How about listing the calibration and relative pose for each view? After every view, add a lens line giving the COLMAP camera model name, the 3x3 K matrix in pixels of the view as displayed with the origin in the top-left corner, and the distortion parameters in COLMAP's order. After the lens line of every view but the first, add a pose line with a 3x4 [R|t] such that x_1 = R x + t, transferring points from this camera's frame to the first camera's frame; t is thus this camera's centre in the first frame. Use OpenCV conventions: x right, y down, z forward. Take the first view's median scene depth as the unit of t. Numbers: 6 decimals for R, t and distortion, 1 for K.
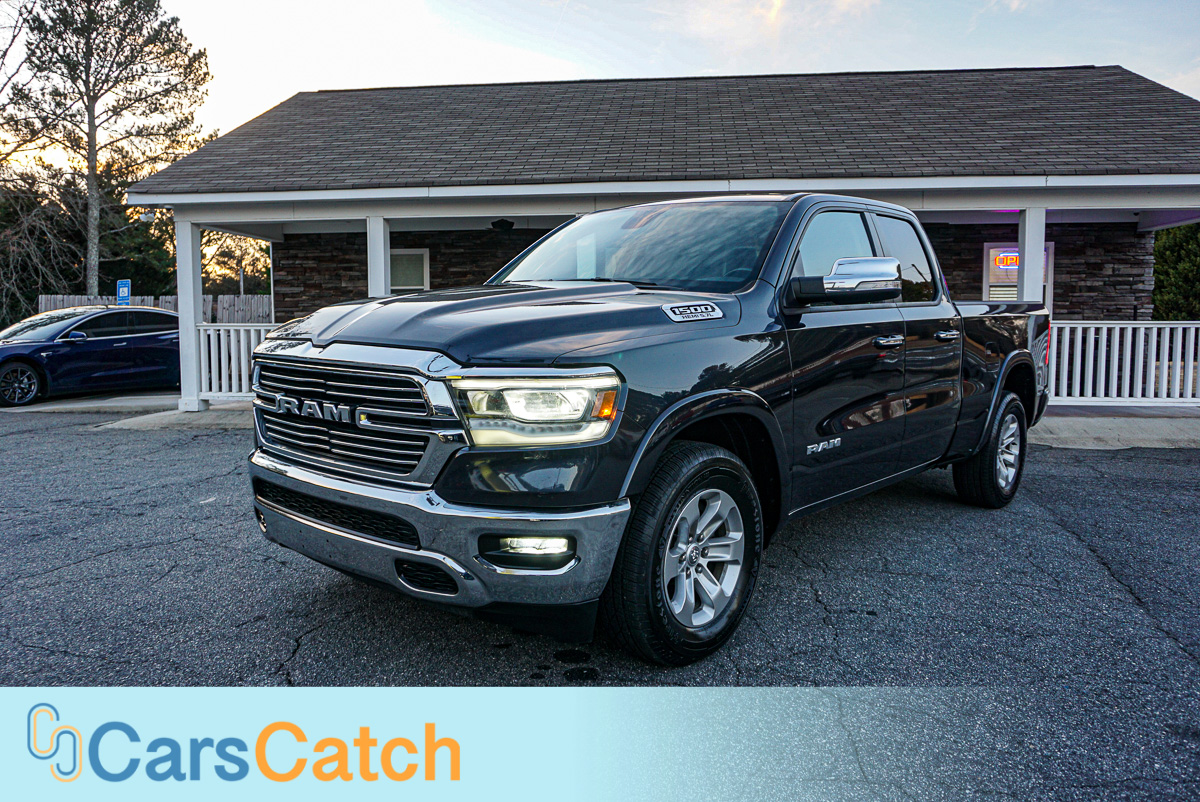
lens RADIAL K [[868.6, 0, 597.1], [0, 868.6, 396.9], [0, 0, 1]] dist [-0.039849, 0.024791]
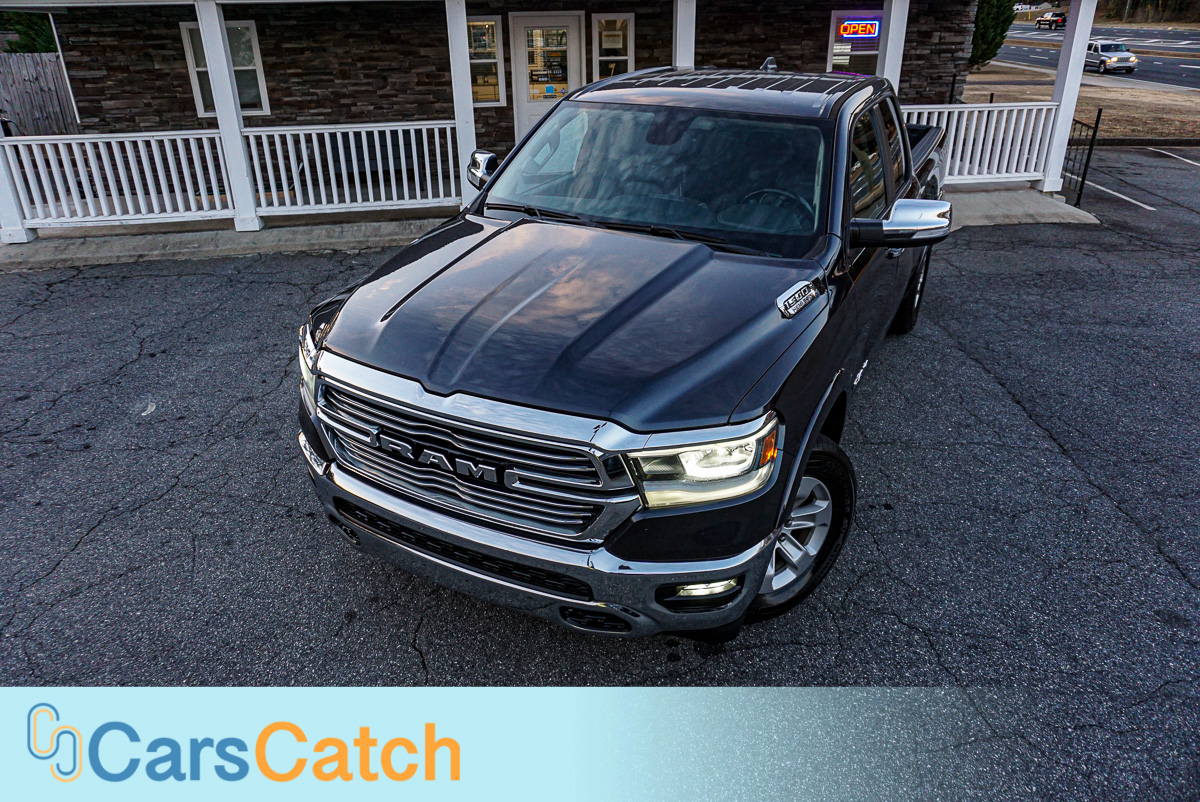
lens RADIAL K [[807.1, 0, 601.7], [0, 807.1, 392.9], [0, 0, 1]] dist [-0.036715, 0.021218]
pose [[0.966093, -0.117767, 0.229770, -0.105900], [0.032791, 0.938676, 0.343239, -0.103112], [-0.256102, -0.324066, 0.910710, 0.062473]]
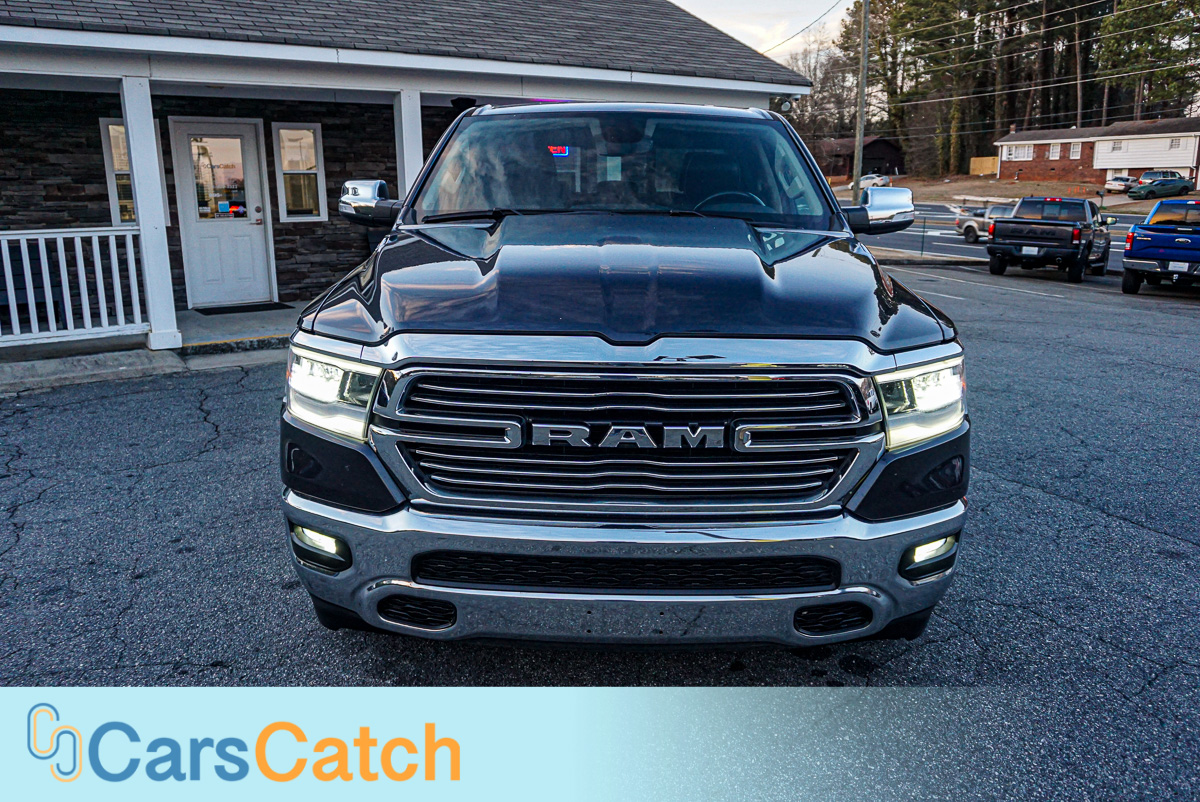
lens RADIAL K [[902.7, 0, 599.9], [0, 902.7, 395.8], [0, 0, 1]] dist [-0.022095, 0.013980]
pose [[0.752816, -0.152968, 0.640210, -0.242511], [0.064391, 0.985071, 0.159651, -0.040654], [-0.655074, -0.078964, 0.751427, 0.147829]]
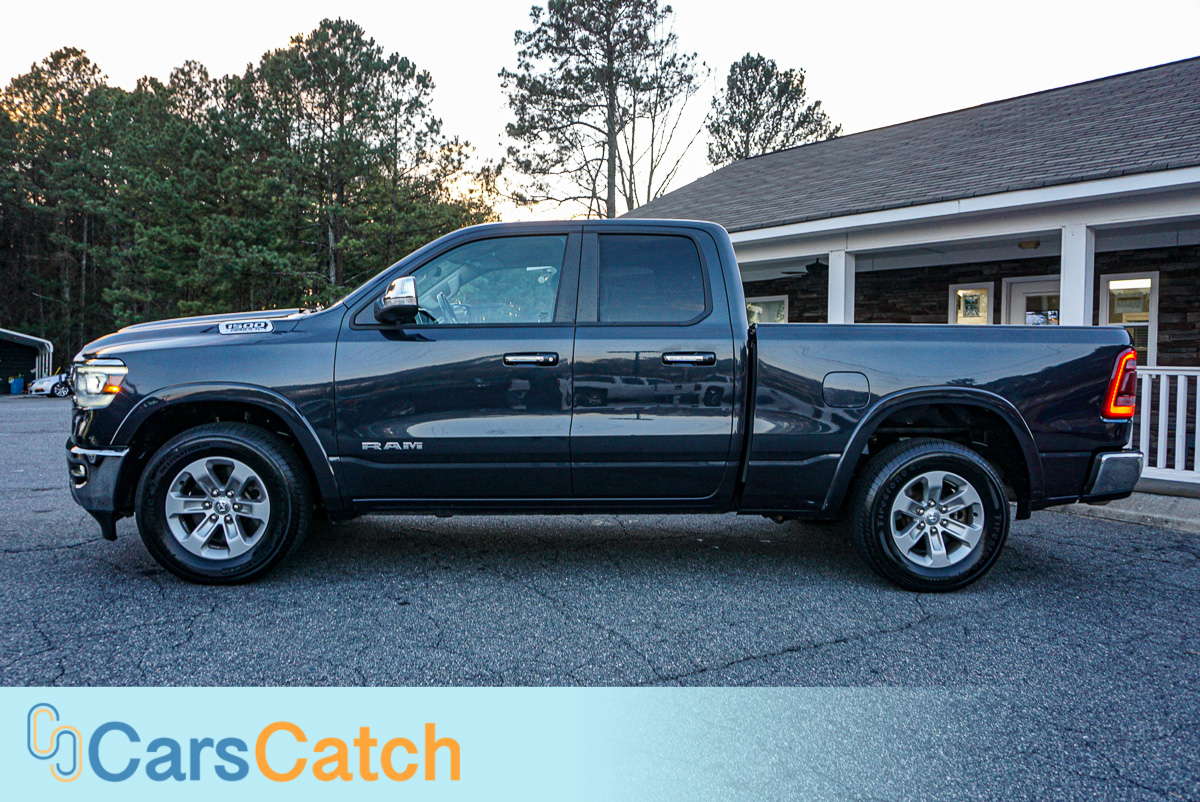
lens RADIAL K [[868.6, 0, 598.8], [0, 868.6, 393.1], [0, 0, 1]] dist [-0.039849, 0.024791]
pose [[0.713416, 0.035483, -0.699842, 0.467504], [-0.083862, 0.995863, -0.034997, 0.001572], [0.695705, 0.083658, 0.713440, 0.138911]]
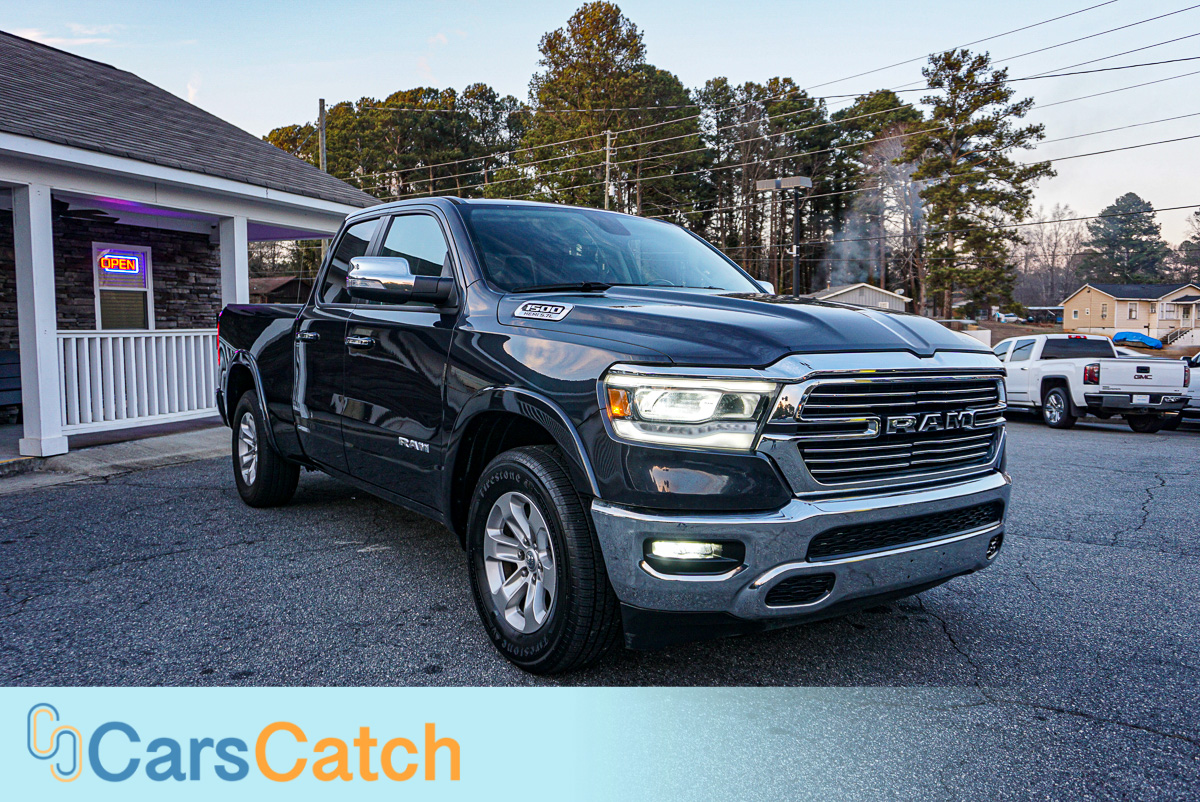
lens RADIAL K [[902.7, 0, 597.4], [0, 902.7, 395.3], [0, 0, 1]] dist [-0.022095, 0.013980]
pose [[0.221177, -0.076007, 0.972267, -0.417026], [0.088781, 0.994388, 0.057540, -0.032242], [-0.971184, 0.073592, 0.226684, 0.344699]]
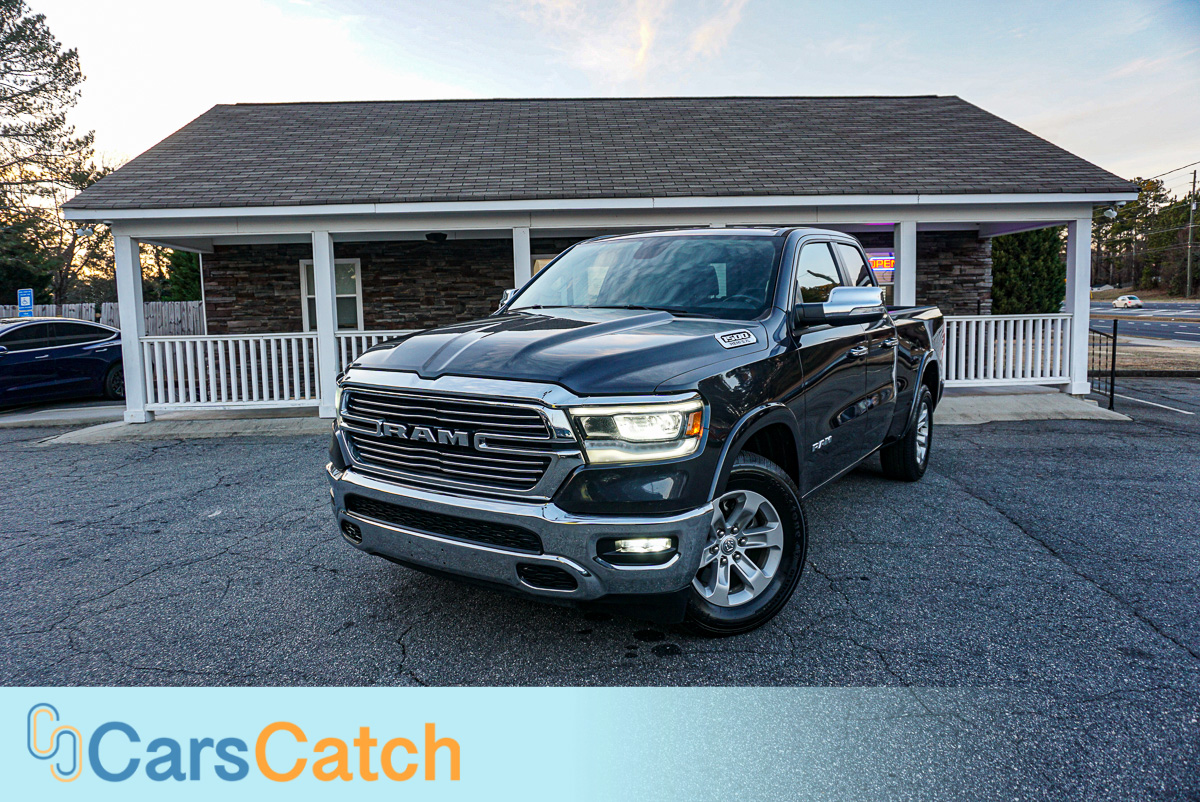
lens RADIAL K [[807.1, 0, 603.2], [0, 807.1, 395.8], [0, 0, 1]] dist [-0.036715, 0.021218]
pose [[0.986585, -0.036971, 0.159005, -0.080411], [0.034397, 0.999229, 0.018910, -0.014987], [-0.159581, -0.013187, 0.987097, -0.019765]]
